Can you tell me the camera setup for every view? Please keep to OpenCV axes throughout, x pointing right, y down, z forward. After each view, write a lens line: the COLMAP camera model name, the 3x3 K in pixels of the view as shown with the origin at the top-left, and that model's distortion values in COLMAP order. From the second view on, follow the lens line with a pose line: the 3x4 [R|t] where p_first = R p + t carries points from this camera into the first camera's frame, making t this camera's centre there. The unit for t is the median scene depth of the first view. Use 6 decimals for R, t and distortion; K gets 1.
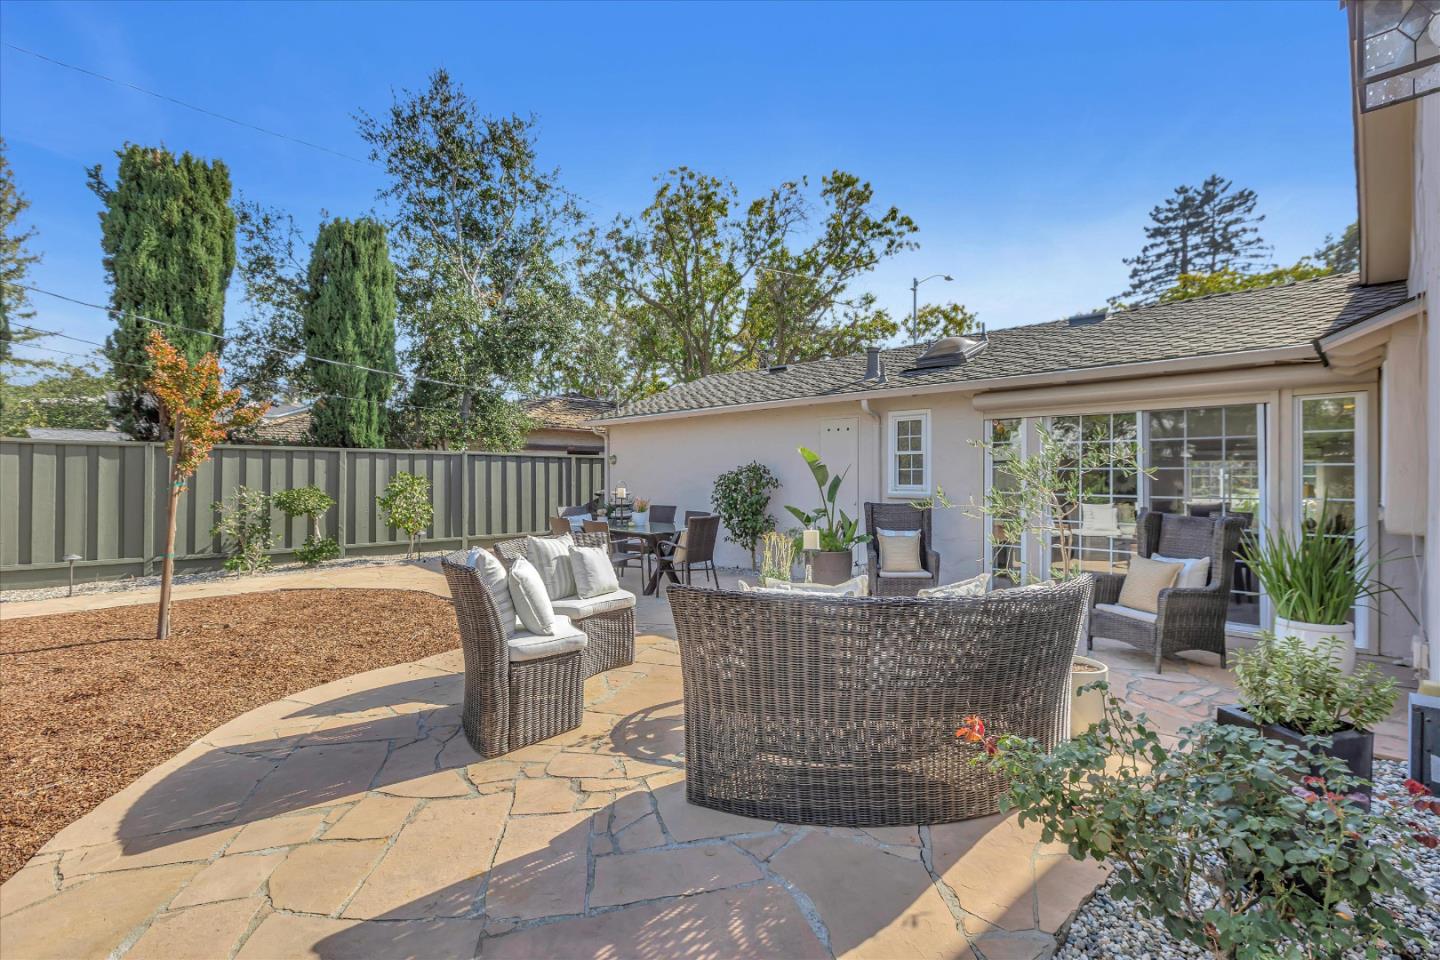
lens RADIAL K [[640.3, 0, 720.3], [0, 640.3, 471.5], [0, 0, 1]] dist [0.000944, 0.000169]
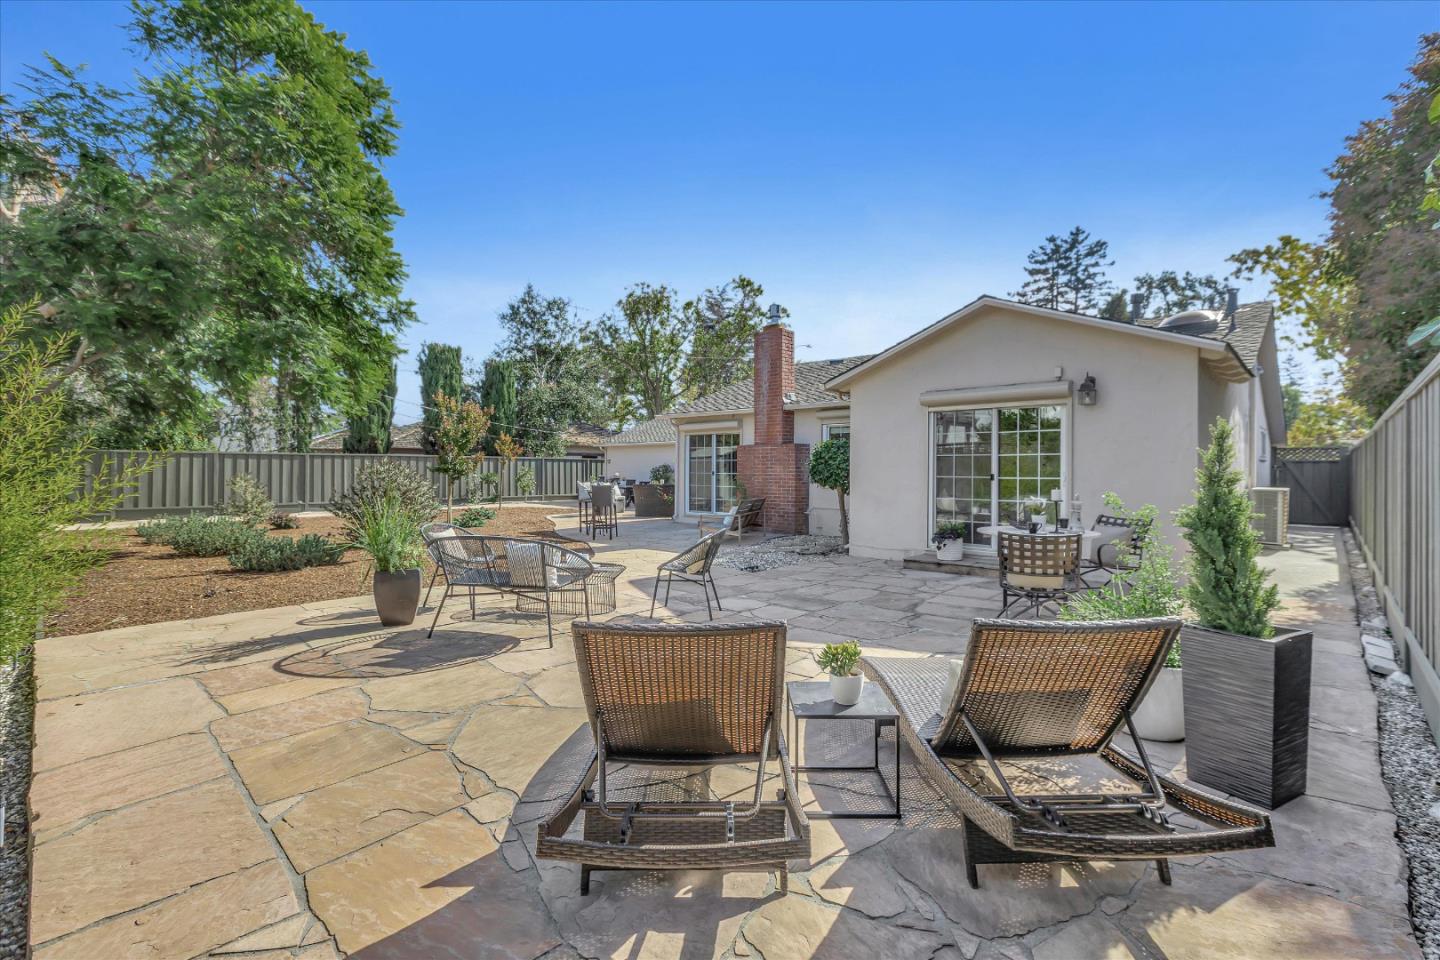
lens RADIAL K [[640.3, 0, 720.3], [0, 640.3, 471.5], [0, 0, 1]] dist [0.000944, 0.000169]
pose [[0.998626, -0.000830, 0.052393, 0.048731], [0.000451, 0.999974, 0.007256, 0.000600], [-0.052398, -0.007222, 0.998600, -0.598316]]
